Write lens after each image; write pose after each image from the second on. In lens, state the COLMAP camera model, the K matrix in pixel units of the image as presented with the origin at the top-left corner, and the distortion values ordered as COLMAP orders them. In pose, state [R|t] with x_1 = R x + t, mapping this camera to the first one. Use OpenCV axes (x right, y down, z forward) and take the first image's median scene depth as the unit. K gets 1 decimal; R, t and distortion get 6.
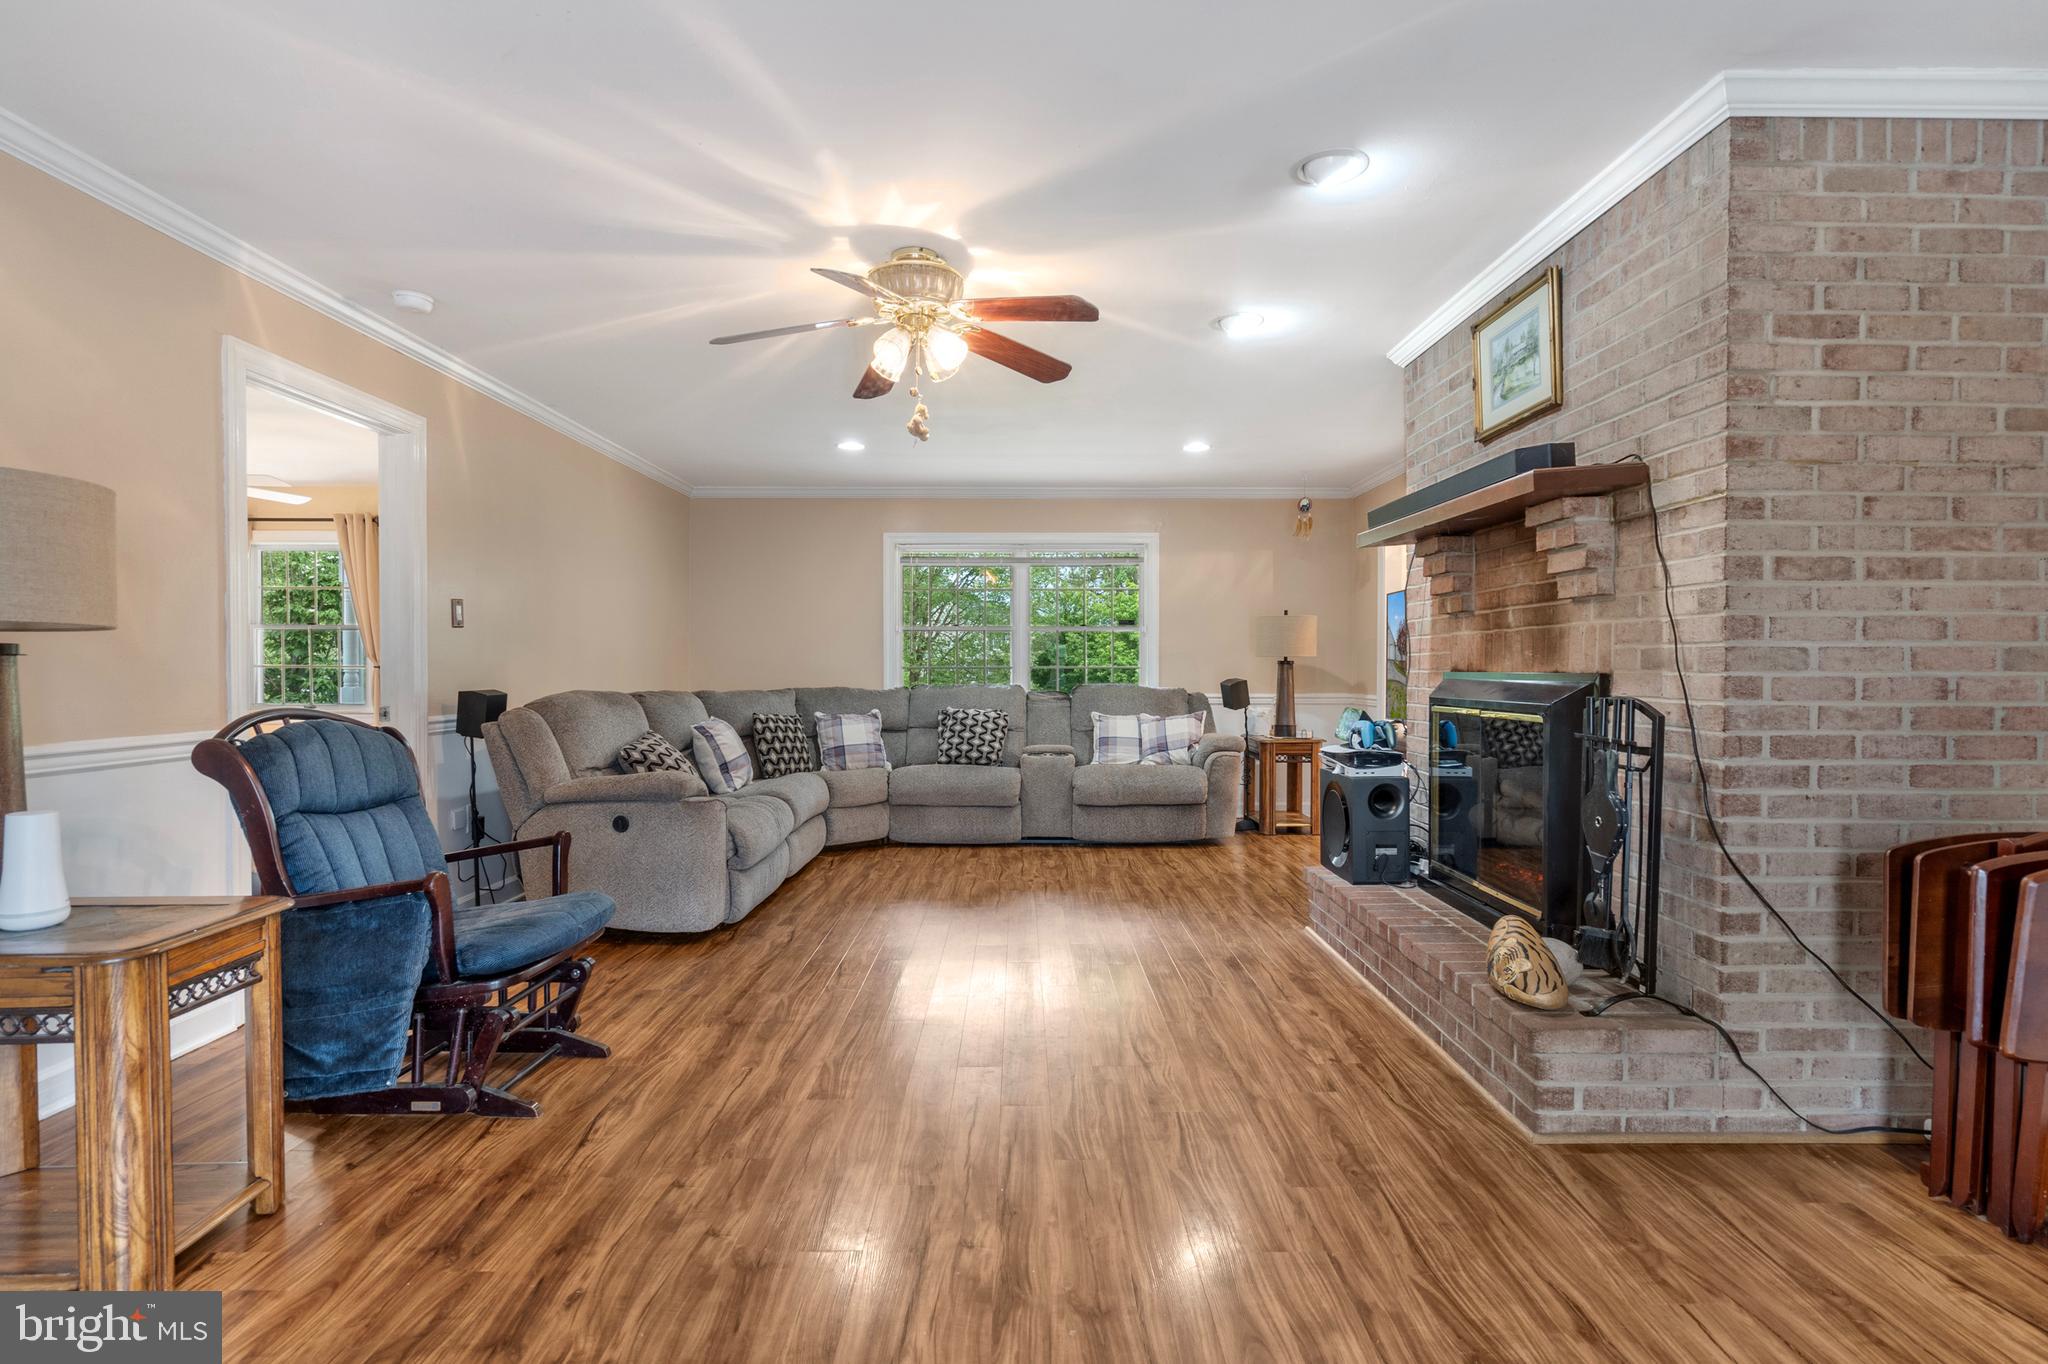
lens RADIAL K [[987.9, 0, 1053.9], [0, 987.9, 660.3], [0, 0, 1]] dist [-0.000038, 0.000051]
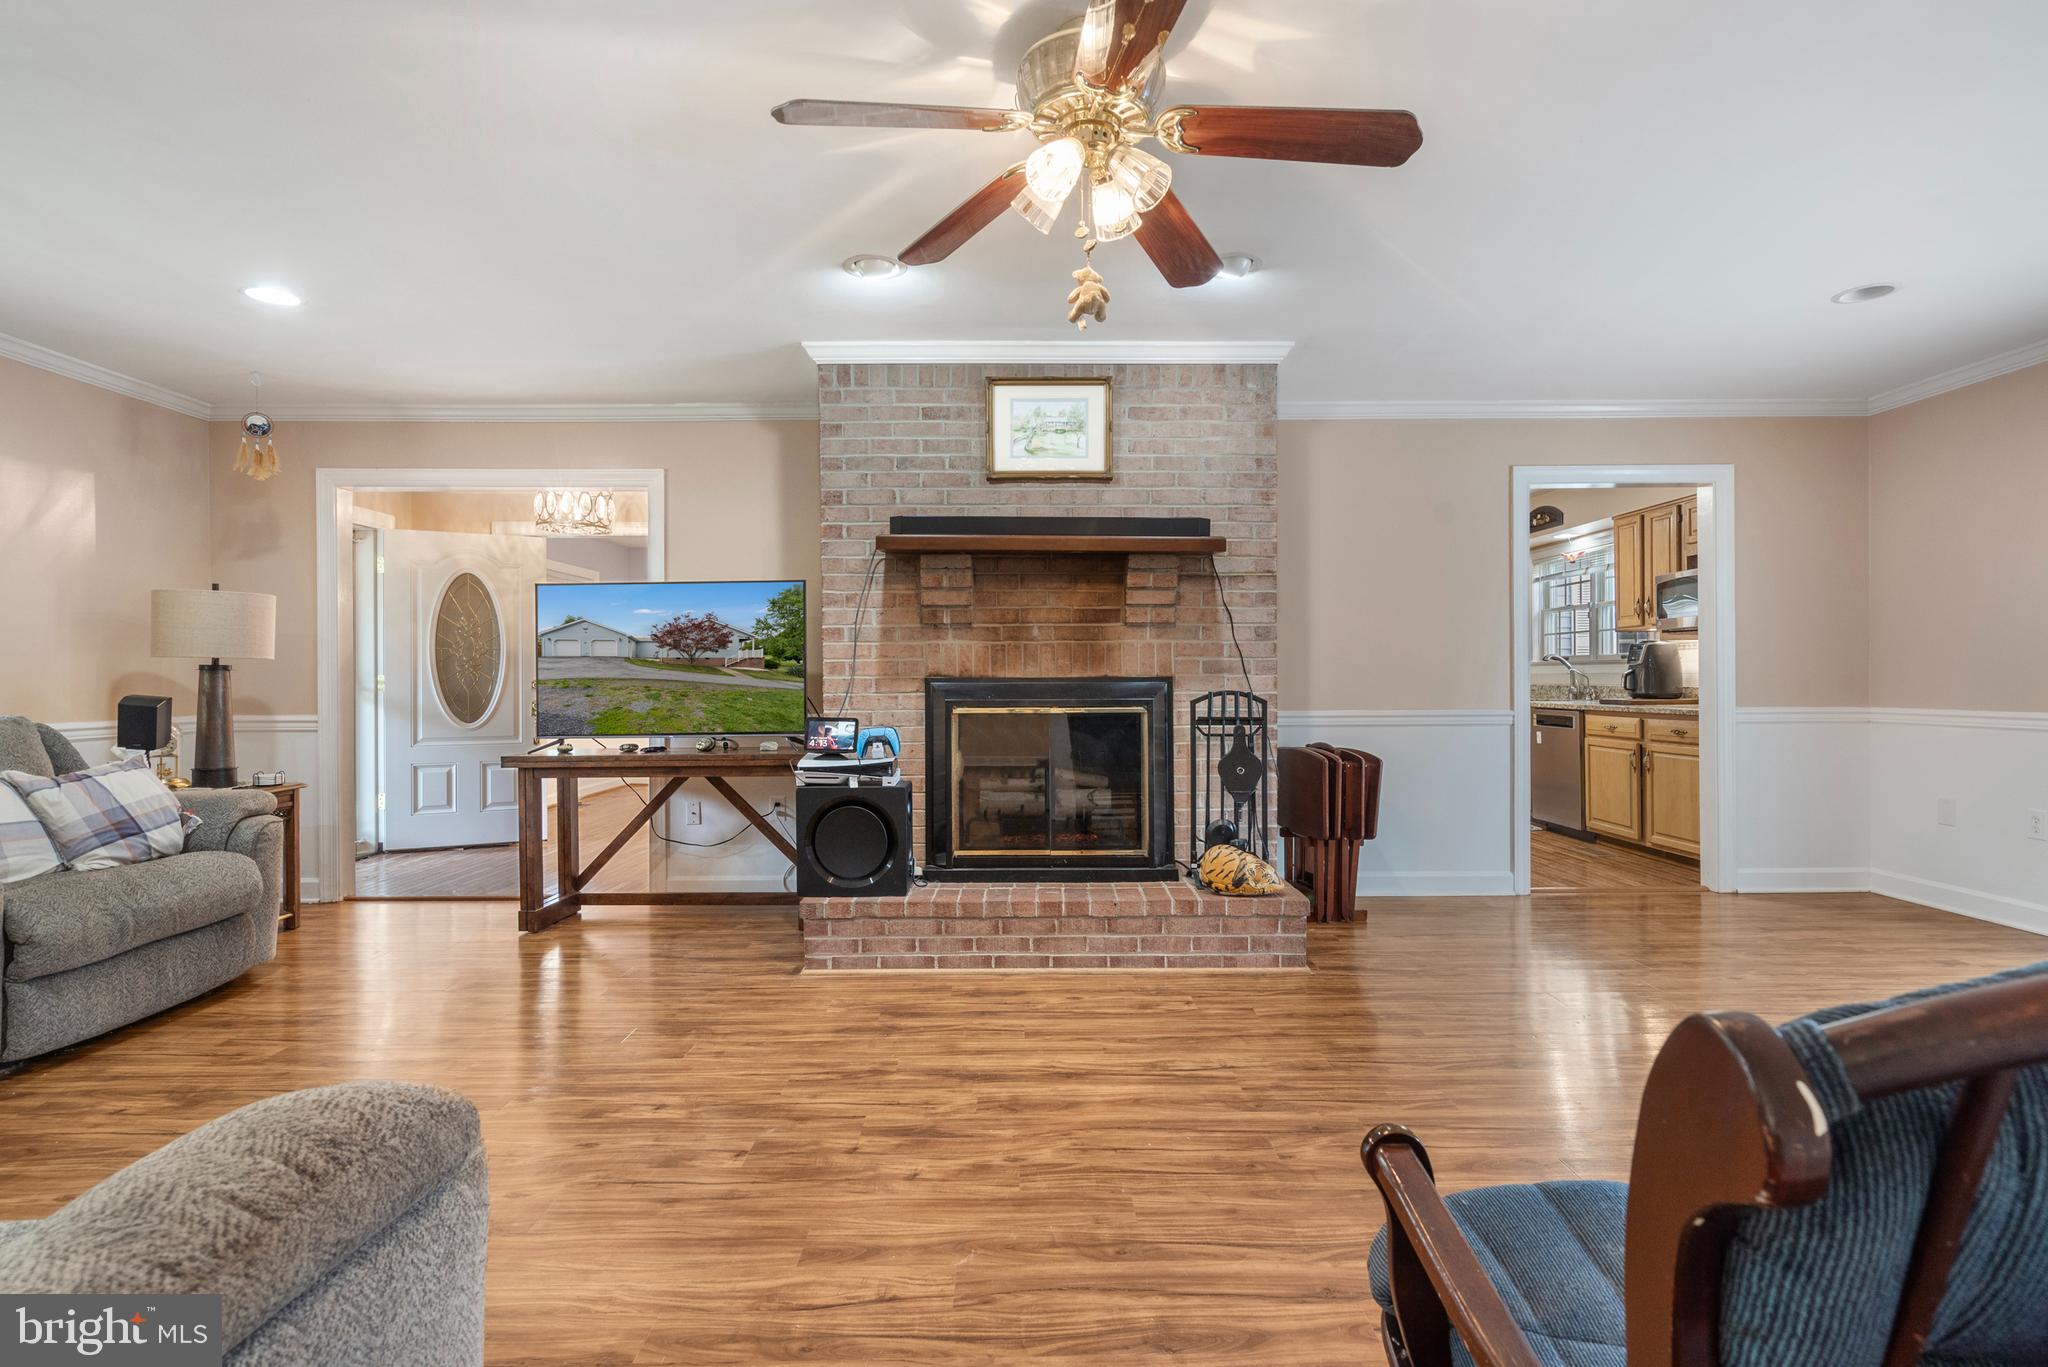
lens RADIAL K [[953.6, 0, 1037.8], [0, 953.6, 666.4], [0, 0, 1]] dist [-0.002580, 0.000204]
pose [[0.024342, 0.008670, 0.999666, -0.802479], [-0.003986, 0.999955, -0.008575, 0.010597], [-0.999696, -0.003776, 0.024375, 1.067053]]
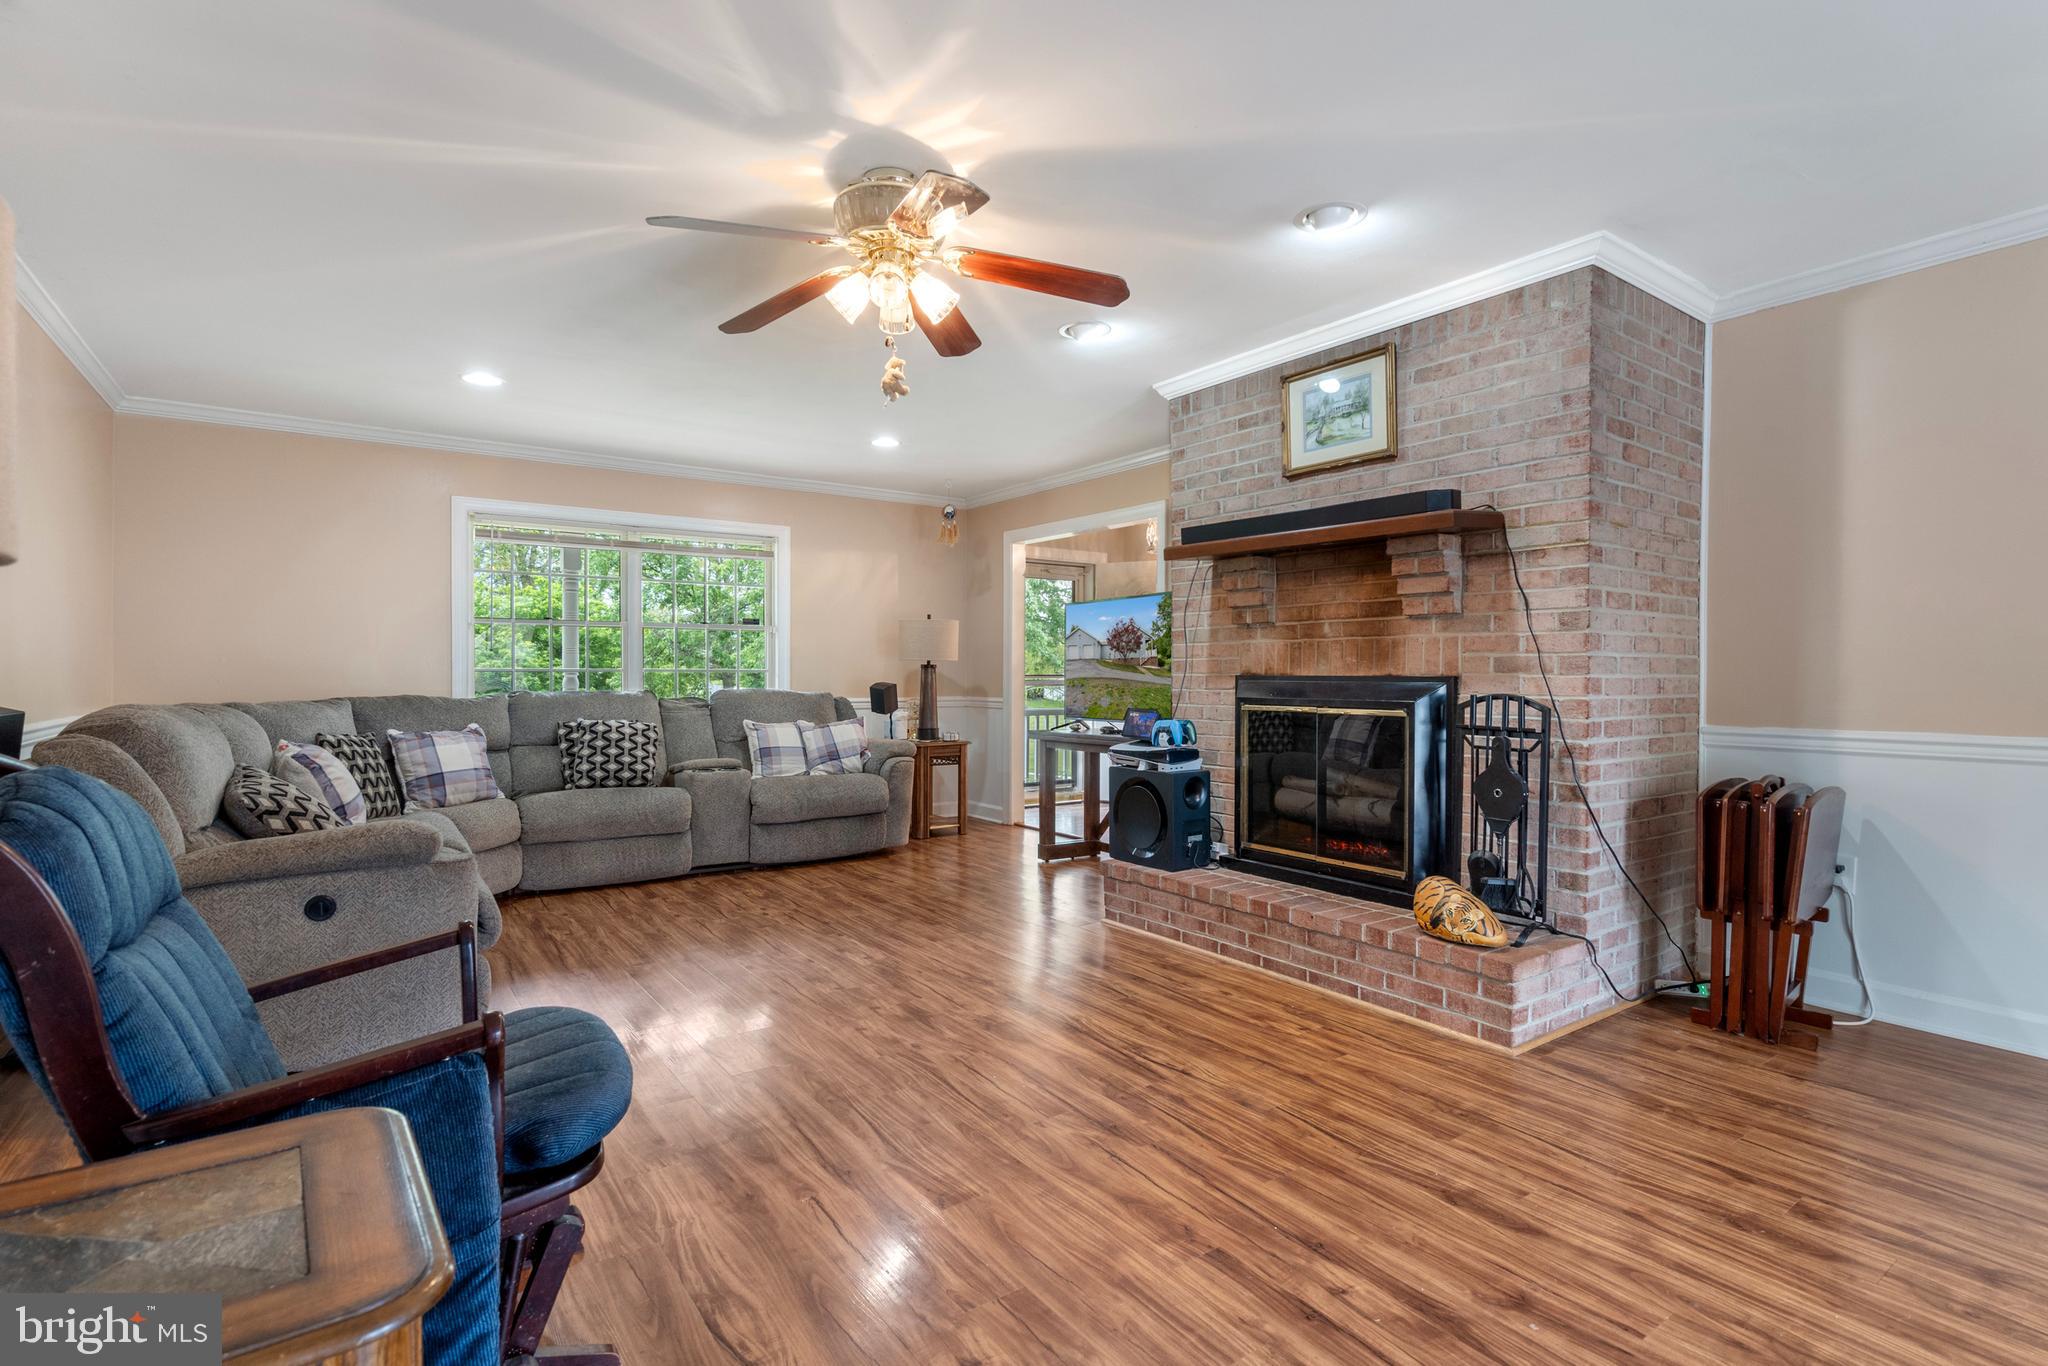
lens RADIAL K [[972.9, 0, 1055.6], [0, 972.9, 661.0], [0, 0, 1]] dist [-0.002210, 0.000404]
pose [[0.820079, 0.008976, 0.572181, -0.520138], [-0.006742, 0.999959, -0.006023, 0.004820], [-0.572211, 0.001082, 0.820106, 0.252101]]
